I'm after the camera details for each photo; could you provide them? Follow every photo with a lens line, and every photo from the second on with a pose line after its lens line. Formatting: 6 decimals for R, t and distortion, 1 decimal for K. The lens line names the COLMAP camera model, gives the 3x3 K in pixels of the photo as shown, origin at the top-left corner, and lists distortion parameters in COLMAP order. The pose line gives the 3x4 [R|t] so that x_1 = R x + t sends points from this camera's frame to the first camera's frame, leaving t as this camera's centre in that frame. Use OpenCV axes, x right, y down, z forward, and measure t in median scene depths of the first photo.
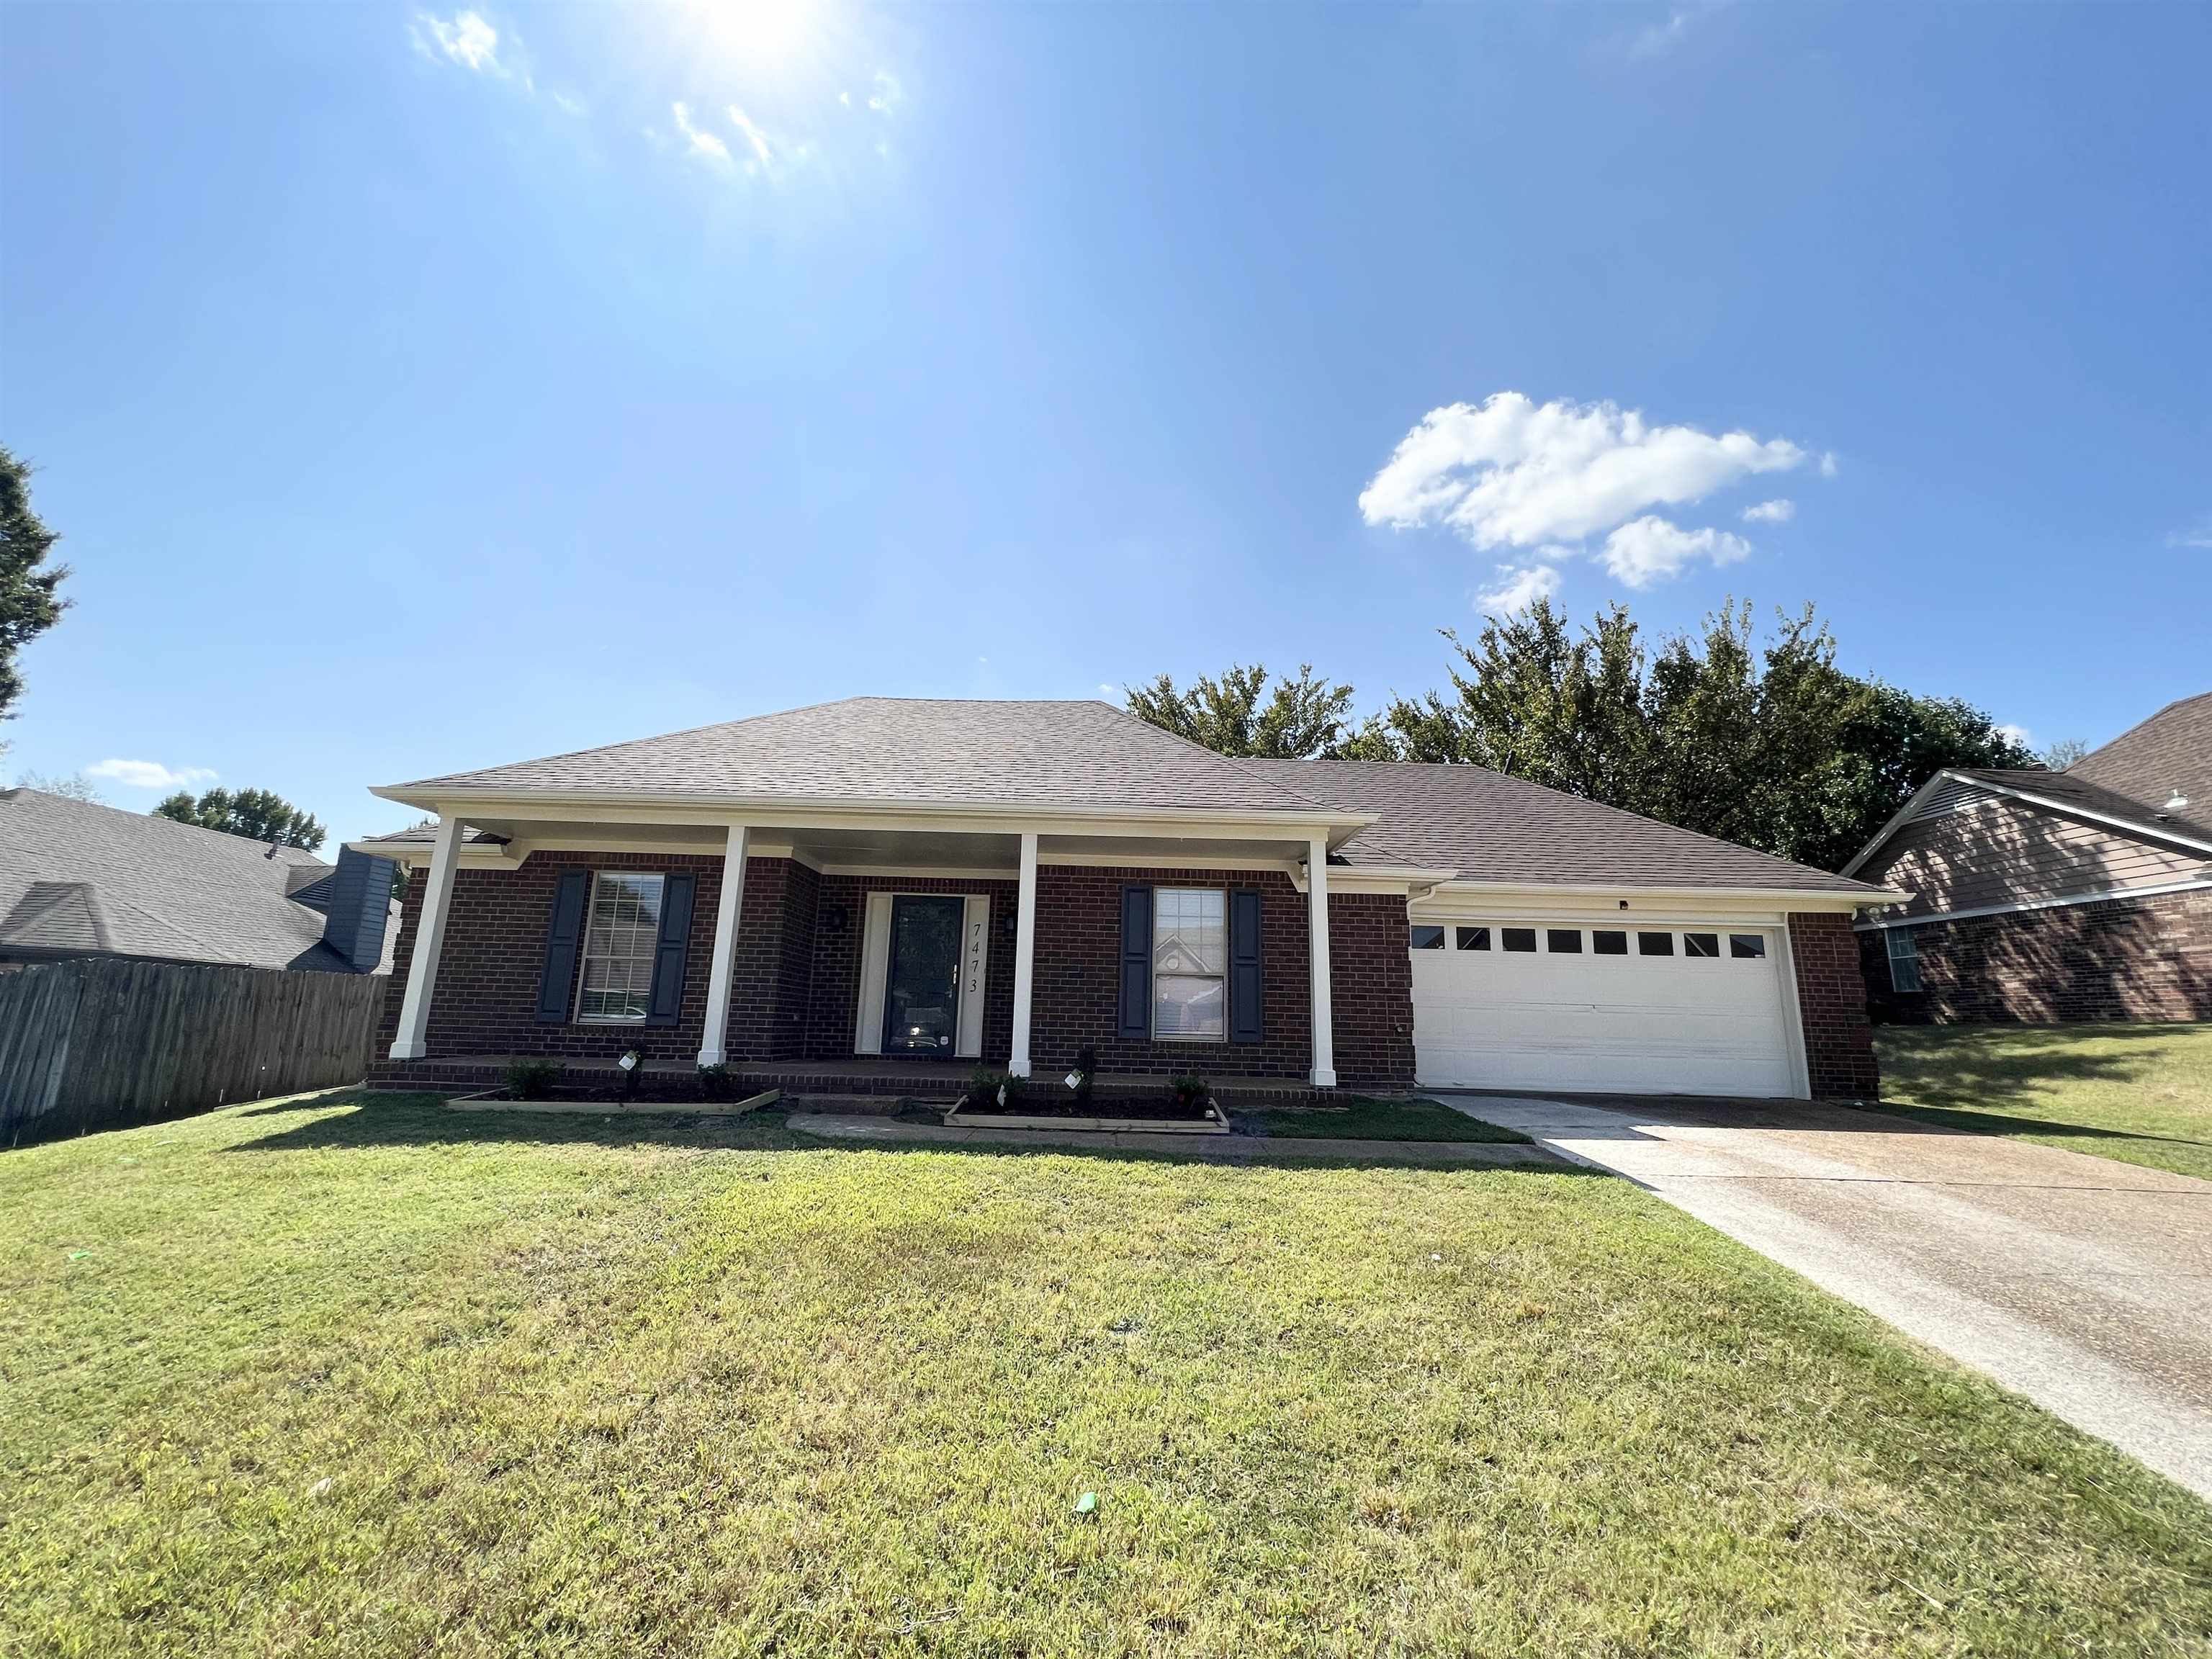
lens RADIAL K [[889.9, 0, 1105.2], [0, 889.9, 827.7], [0, 0, 1]] dist [-0.003345, 0.000131]
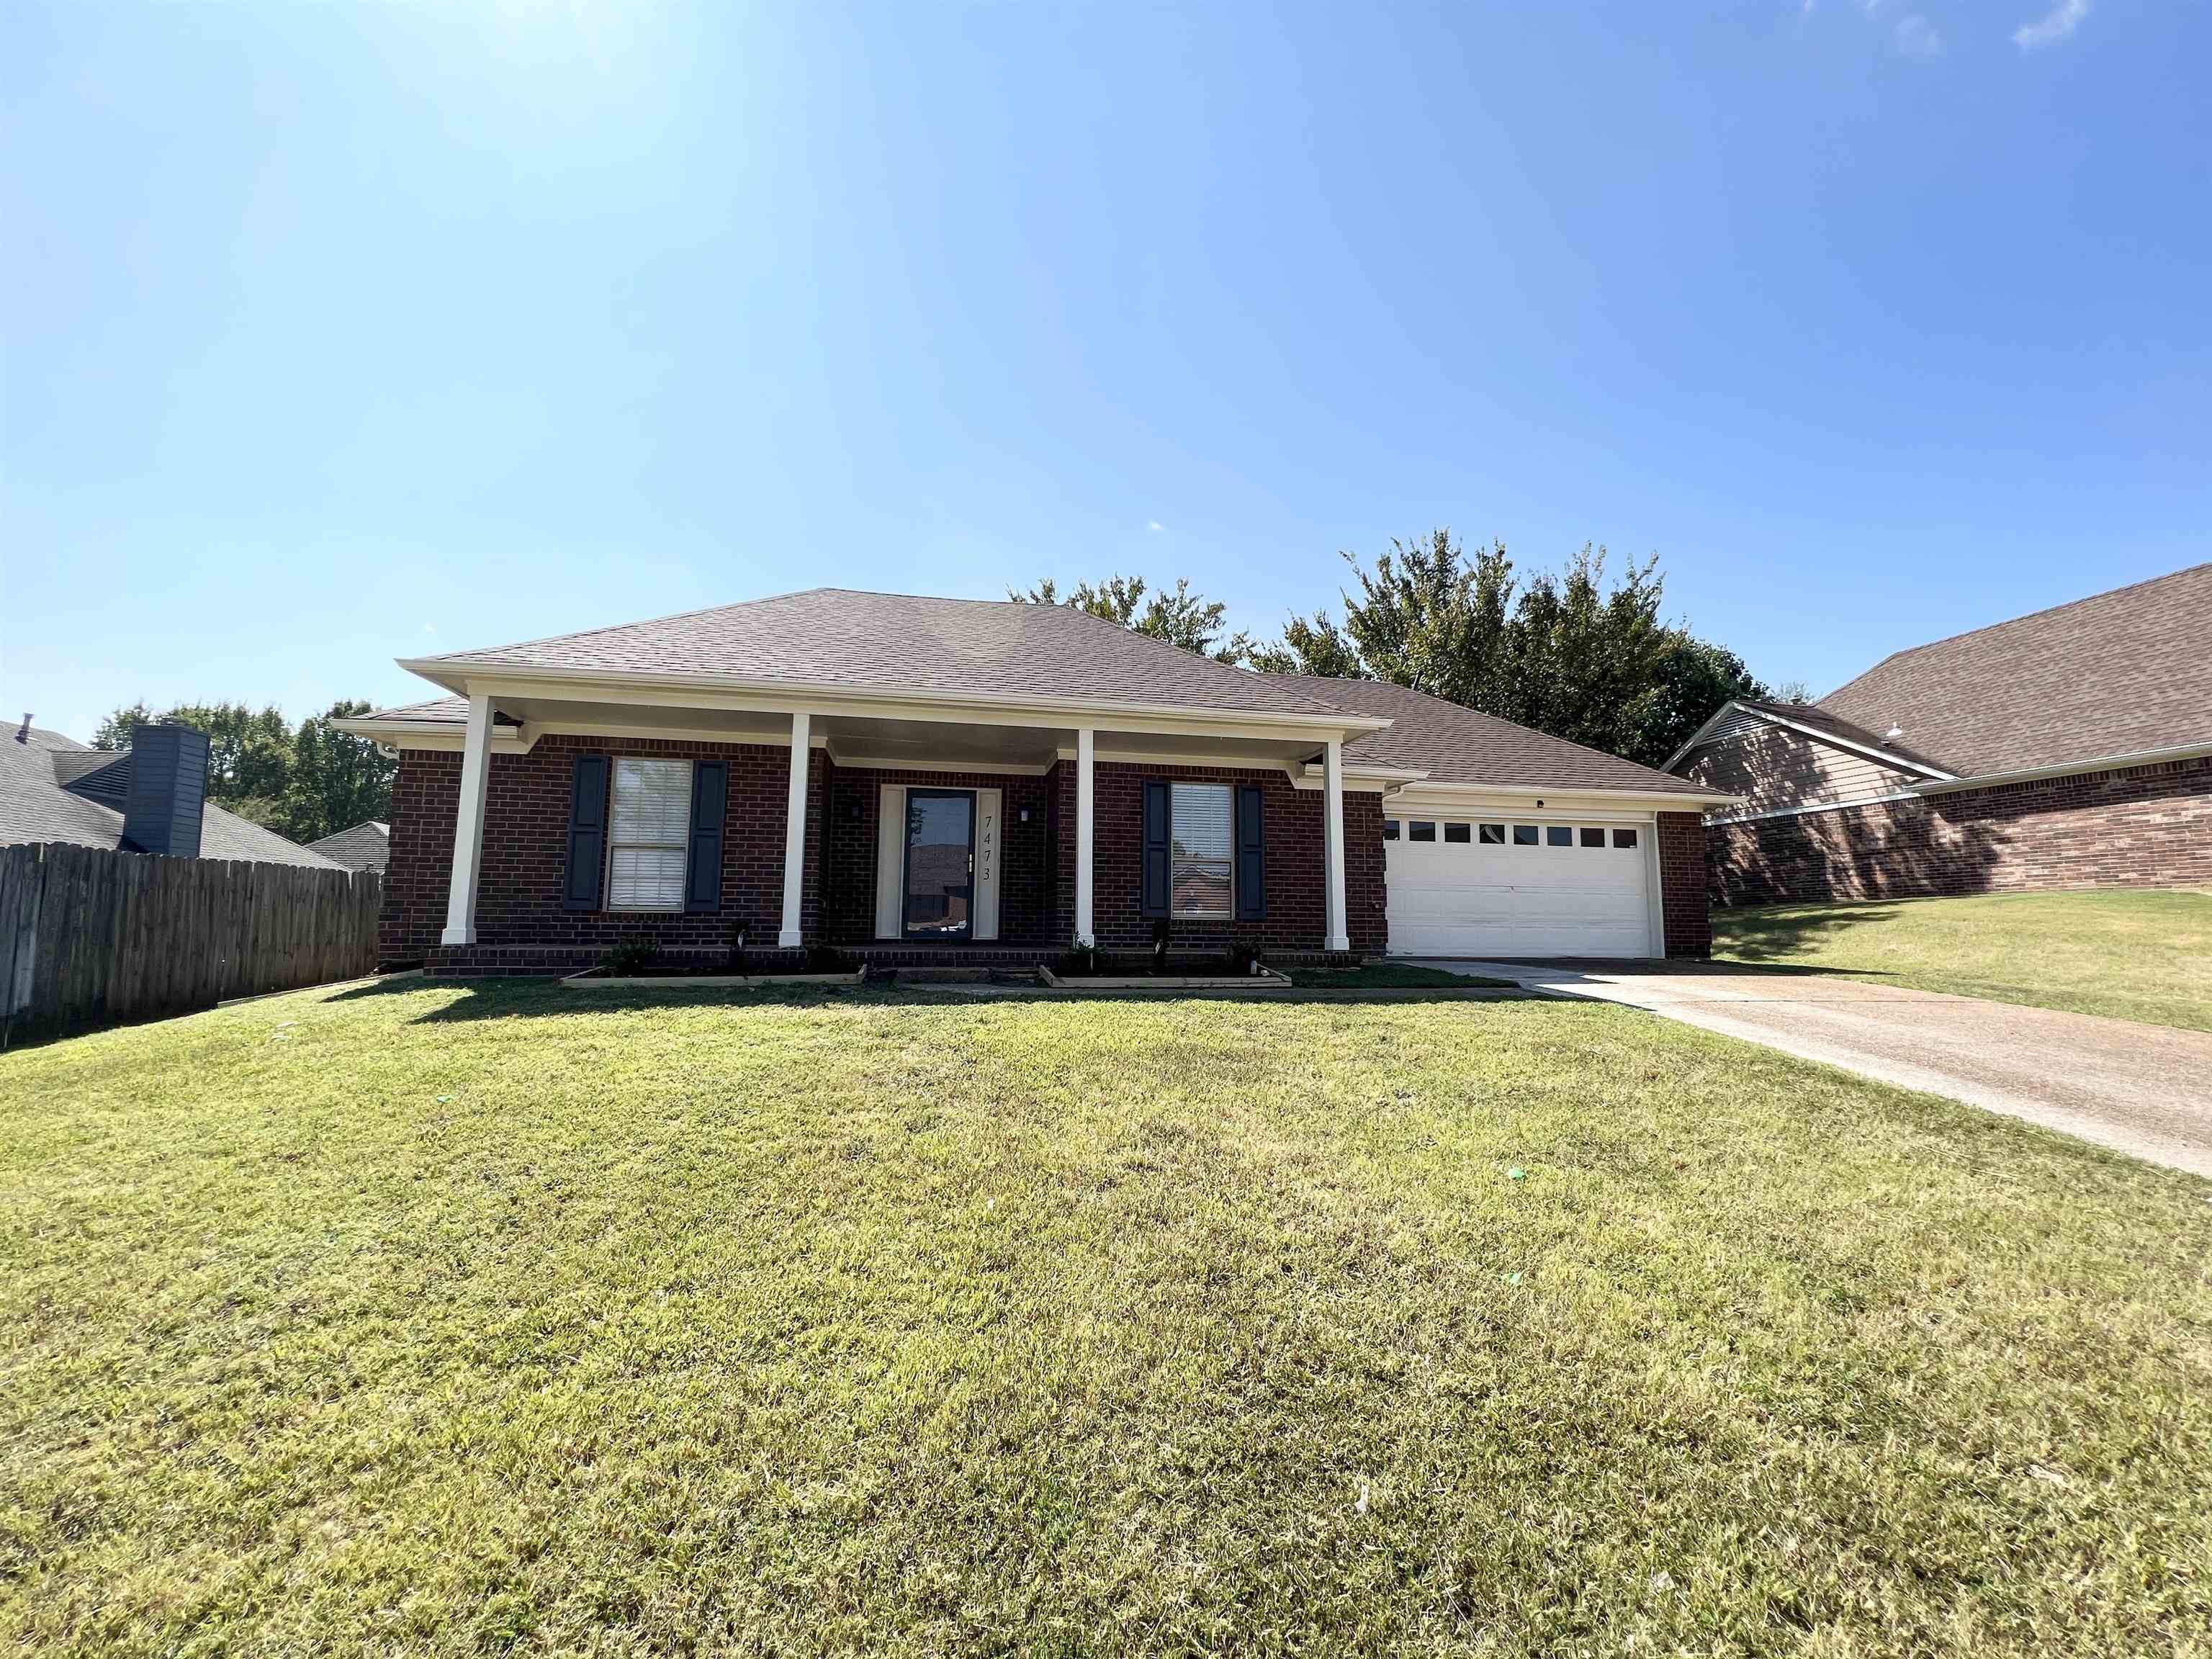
lens RADIAL K [[882.9, 0, 1111.6], [0, 882.9, 834.8], [0, 0, 1]] dist [-0.000489, 0.000467]
pose [[0.980379, 0.003465, 0.197093, -0.213782], [-0.025119, 0.993891, 0.107474, 0.014812], [-0.195517, -0.110316, 0.974476, -0.049823]]
